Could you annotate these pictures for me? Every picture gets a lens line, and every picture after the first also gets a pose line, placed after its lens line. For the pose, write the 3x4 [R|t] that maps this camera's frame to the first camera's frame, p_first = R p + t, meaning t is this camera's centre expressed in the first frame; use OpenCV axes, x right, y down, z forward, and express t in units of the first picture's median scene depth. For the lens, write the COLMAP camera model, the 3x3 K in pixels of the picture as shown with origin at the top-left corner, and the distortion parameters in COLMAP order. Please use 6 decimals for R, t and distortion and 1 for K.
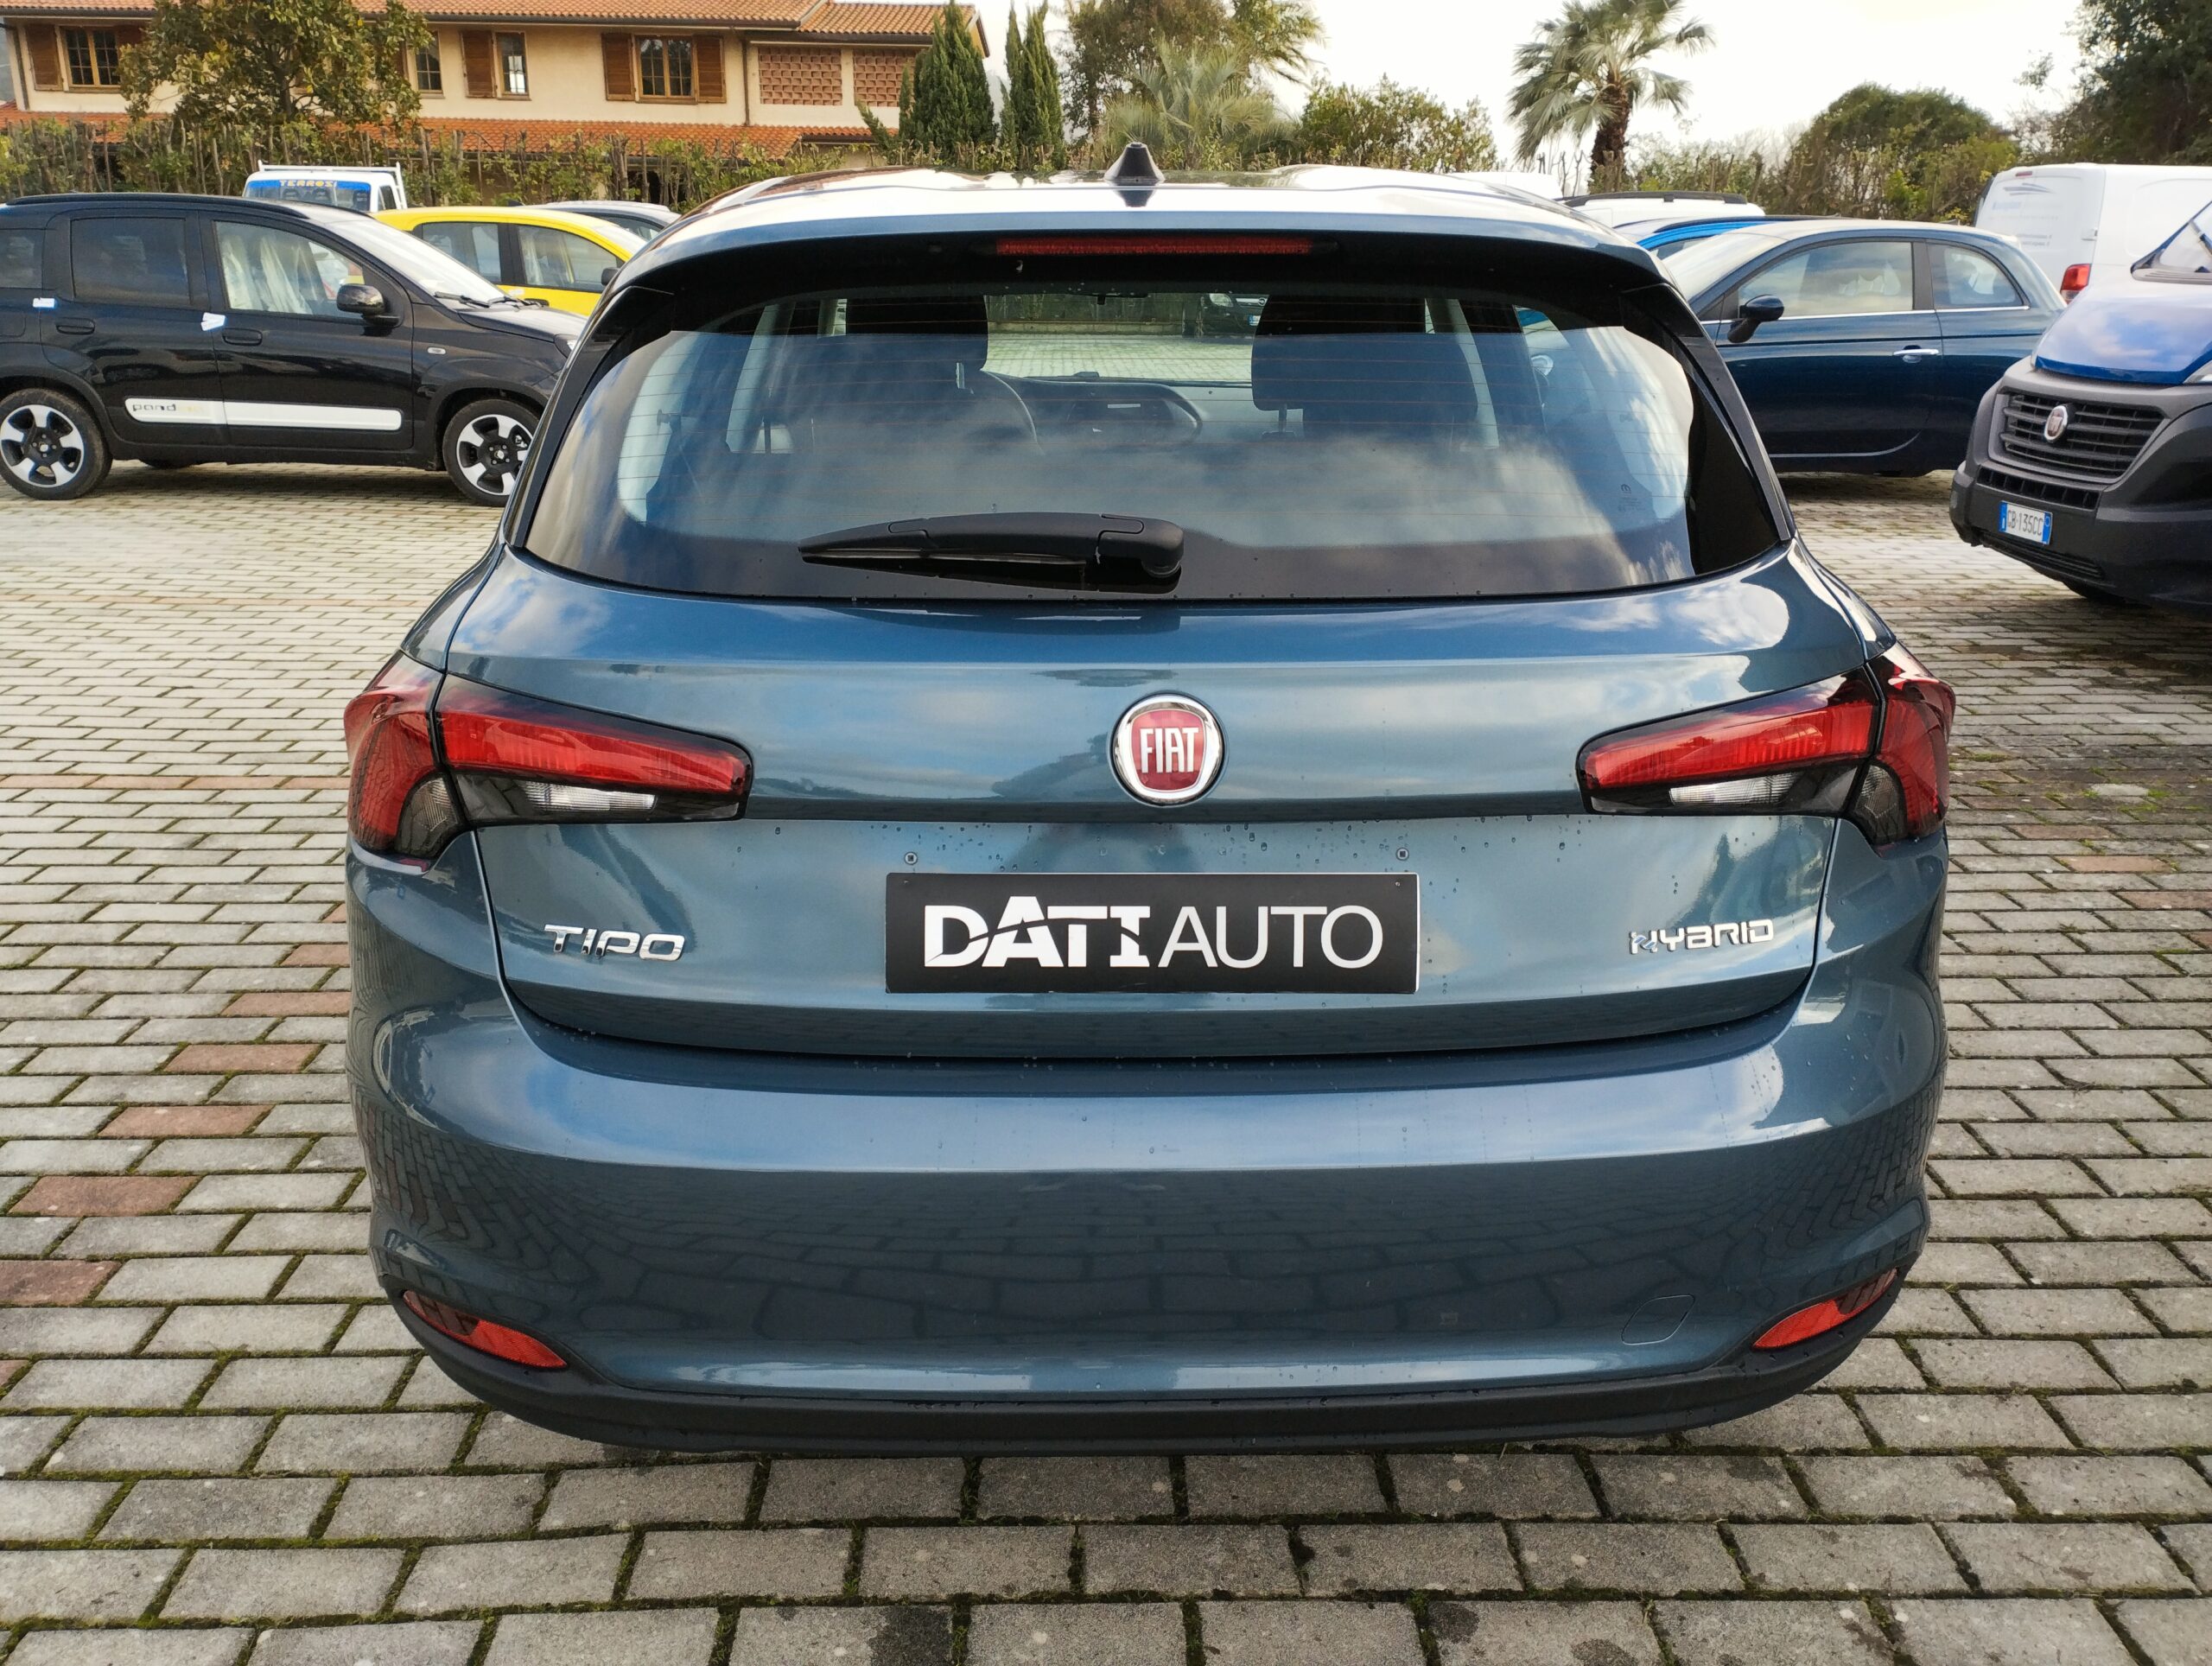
lens RADIAL K [[1805.6, 0, 1106.3], [0, 1805.6, 825.8], [0, 0, 1]] dist [0.104720, -0.124198]
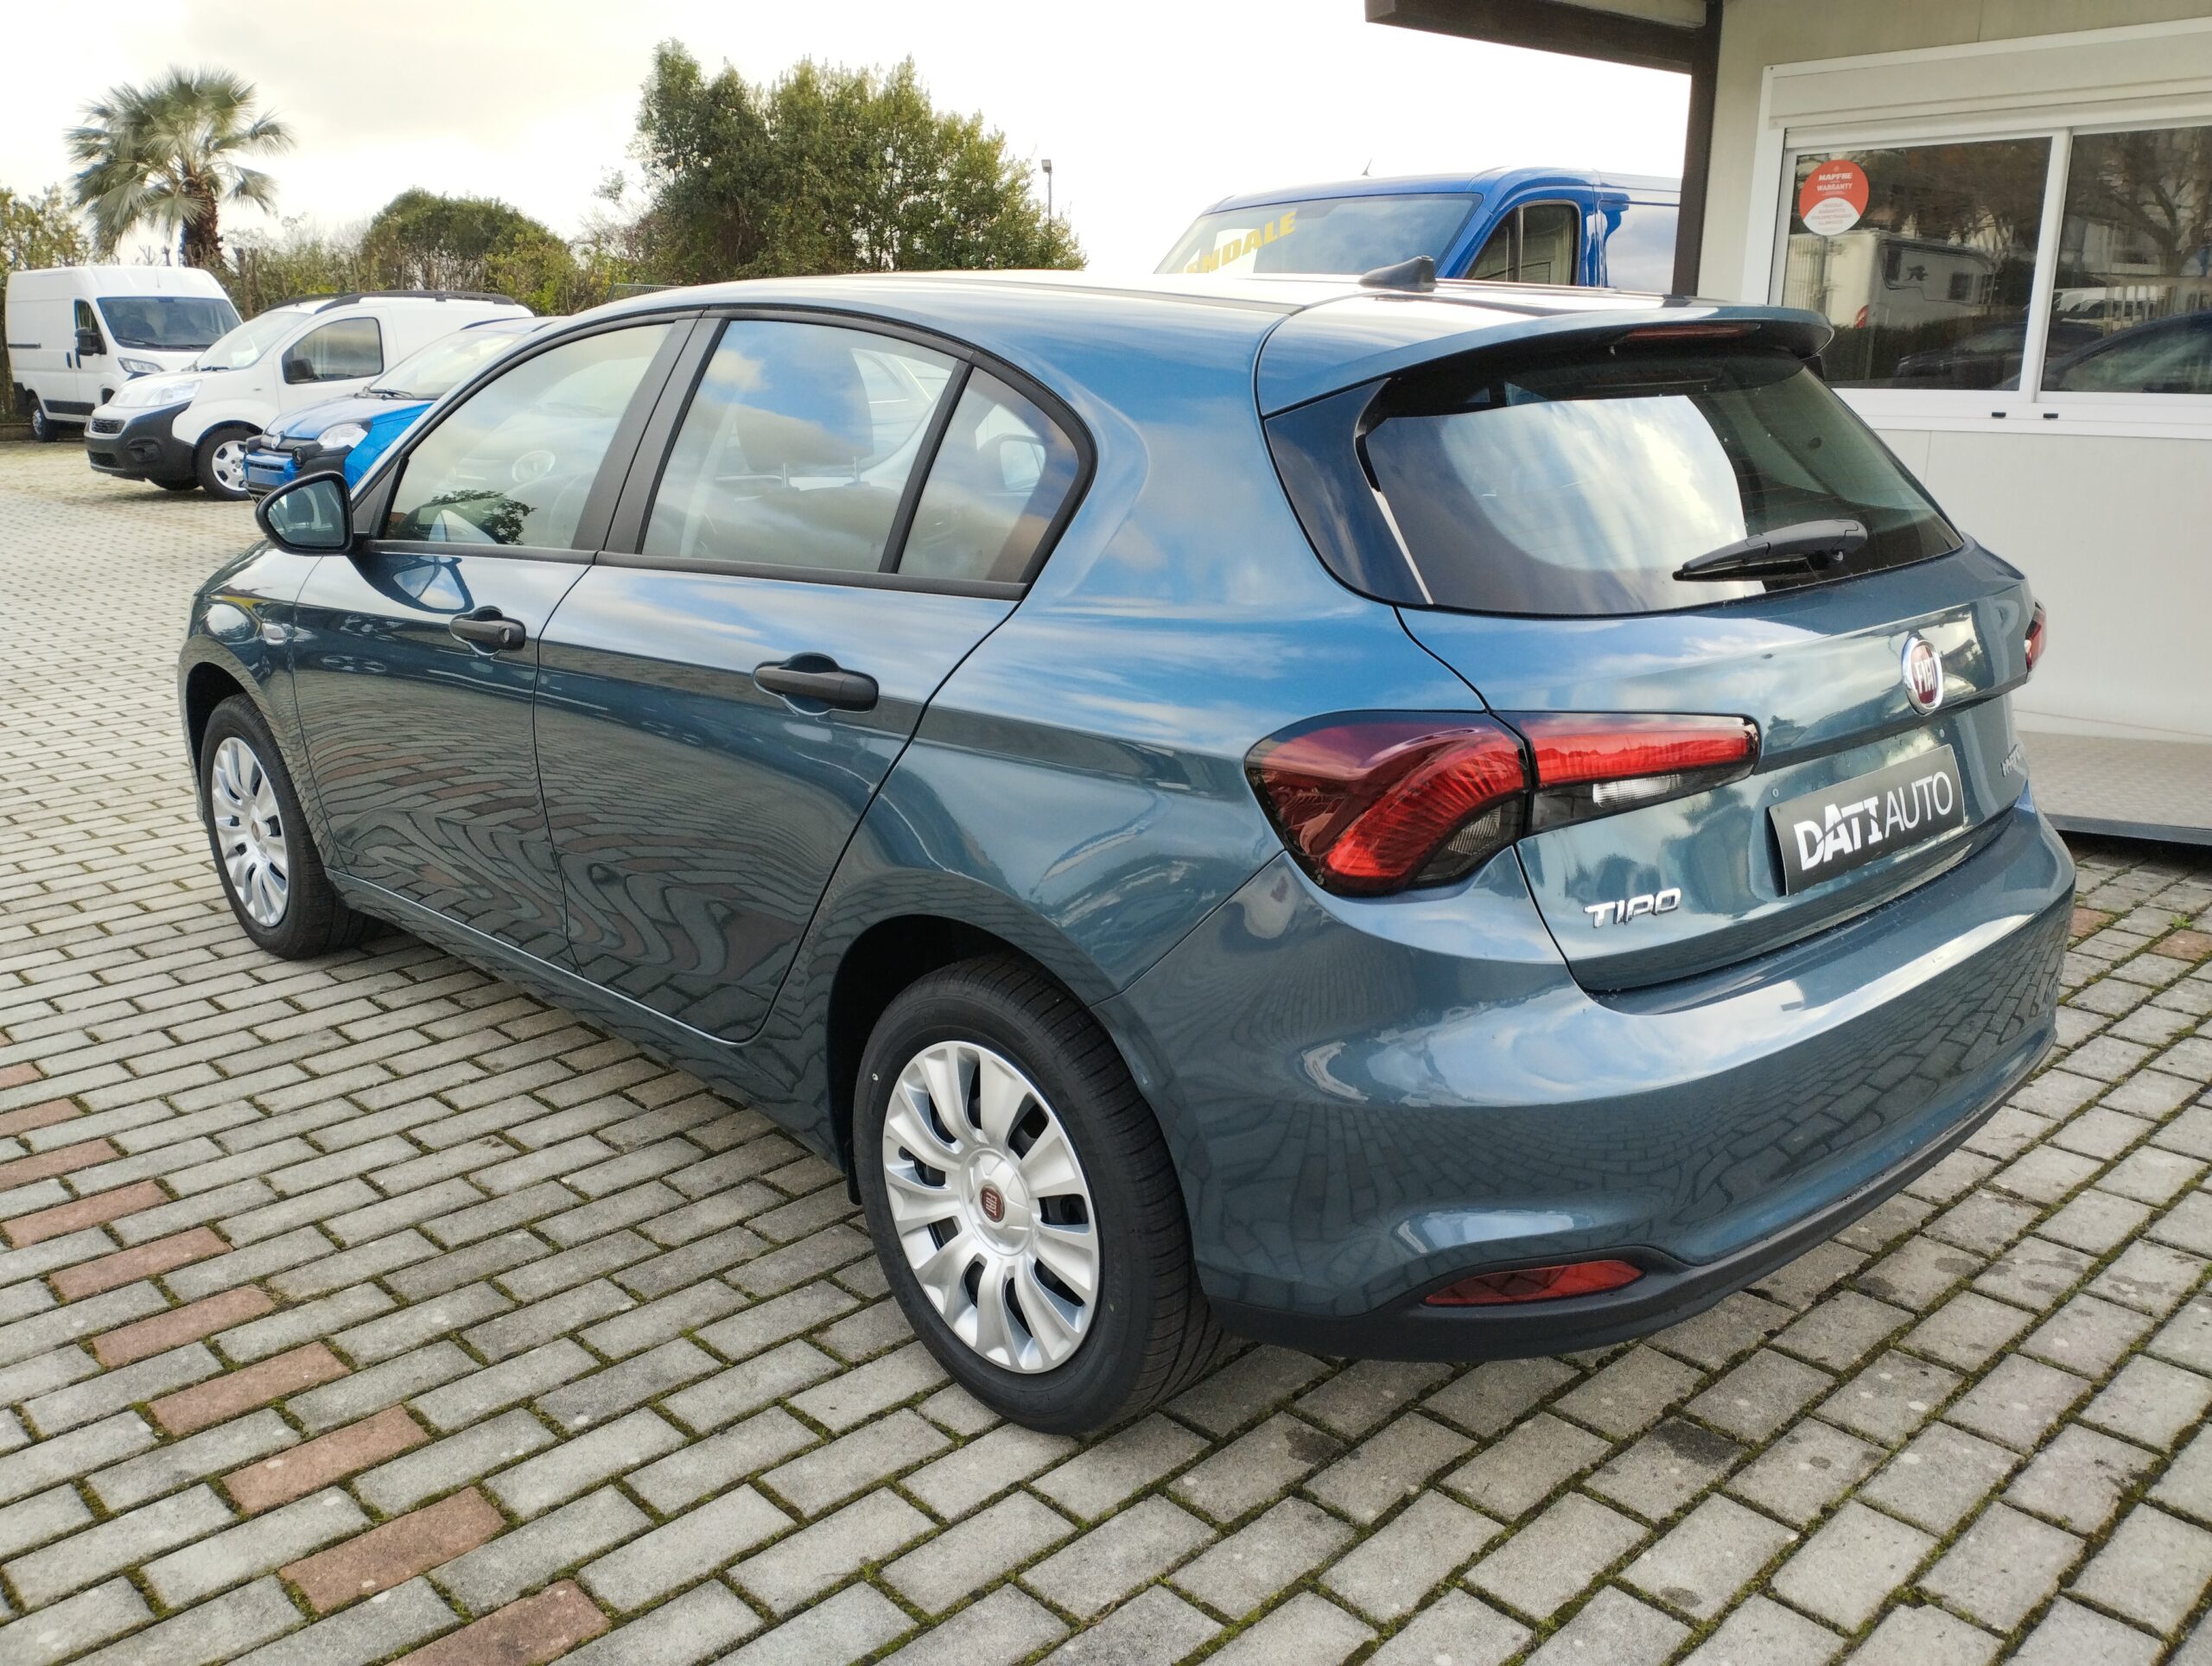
lens RADIAL K [[1805.6, 0, 1106.3], [0, 1805.6, 825.8], [0, 0, 1]] dist [0.104720, -0.124198]
pose [[0.744220, -0.183443, 0.642250, -0.069322], [0.214807, 0.976198, 0.029916, -0.005366], [-0.632451, 0.115695, 0.765912, 0.015460]]
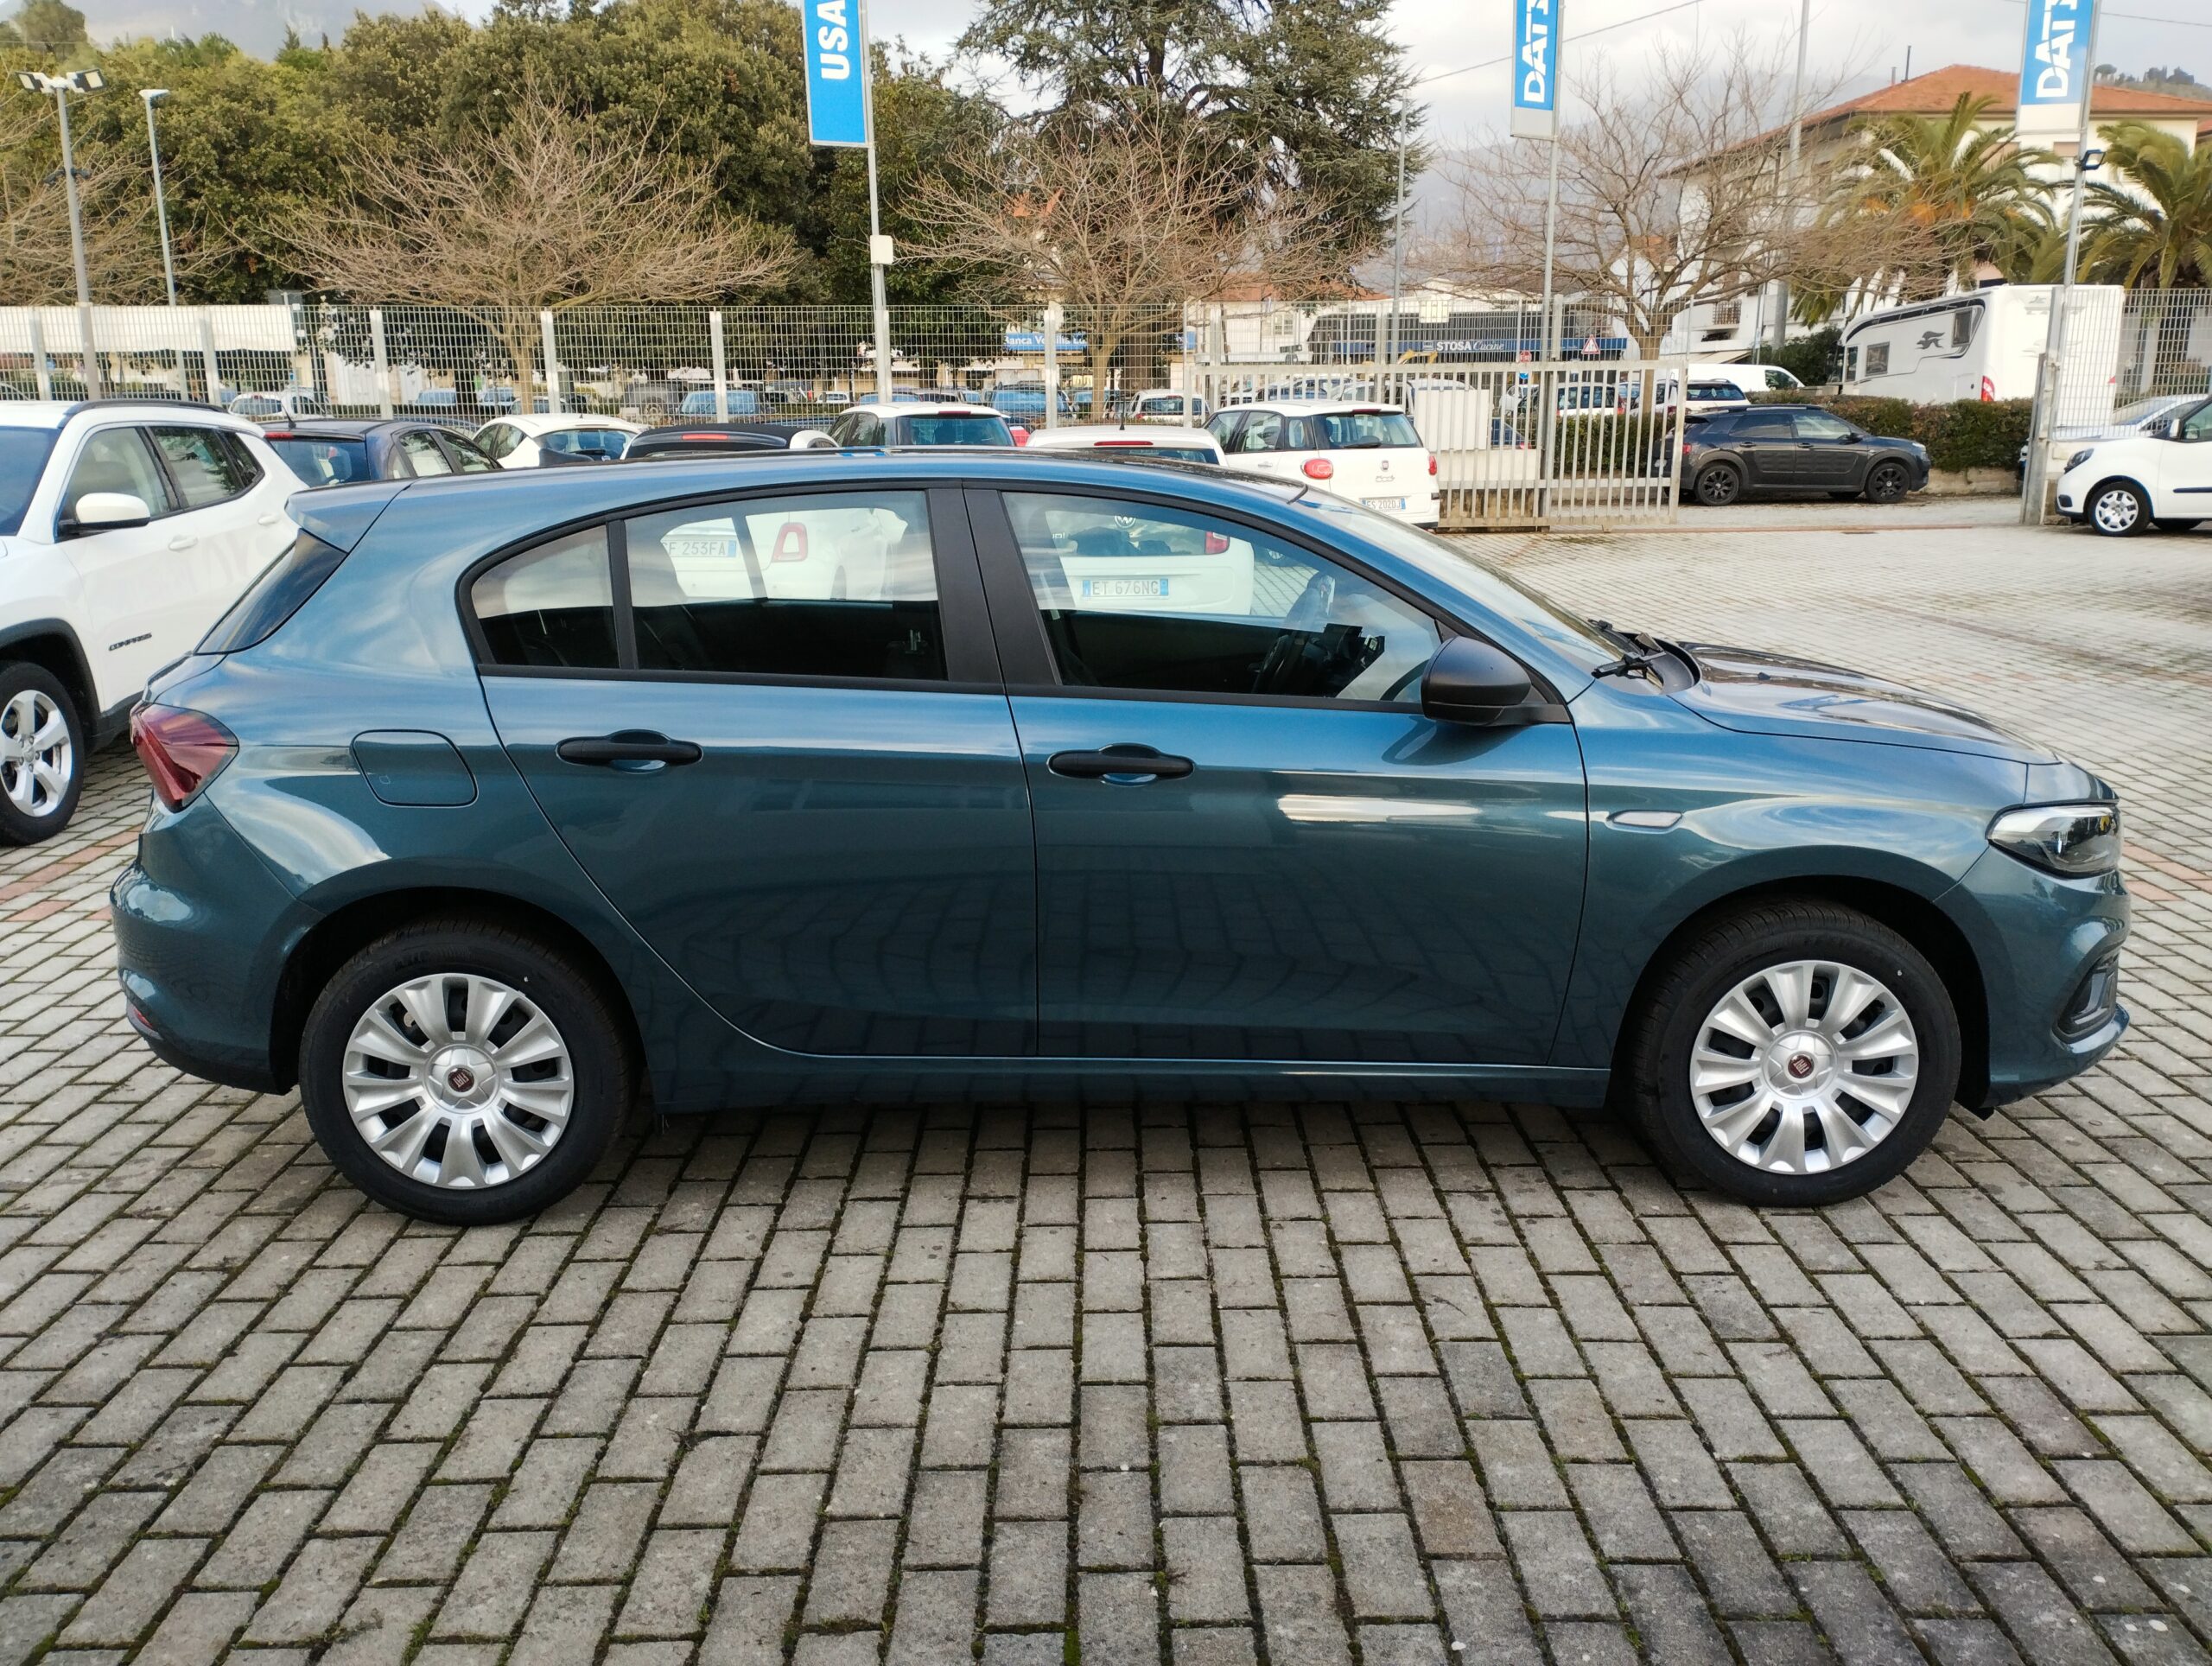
lens RADIAL K [[1805.6, 0, 1106.3], [0, 1805.6, 825.8], [0, 0, 1]] dist [0.104720, -0.124198]
pose [[-0.011419, 0.218211, -0.975835, 0.137864], [-0.299279, 0.930417, 0.211557, -0.040581], [0.954097, 0.294463, 0.054681, 0.108392]]
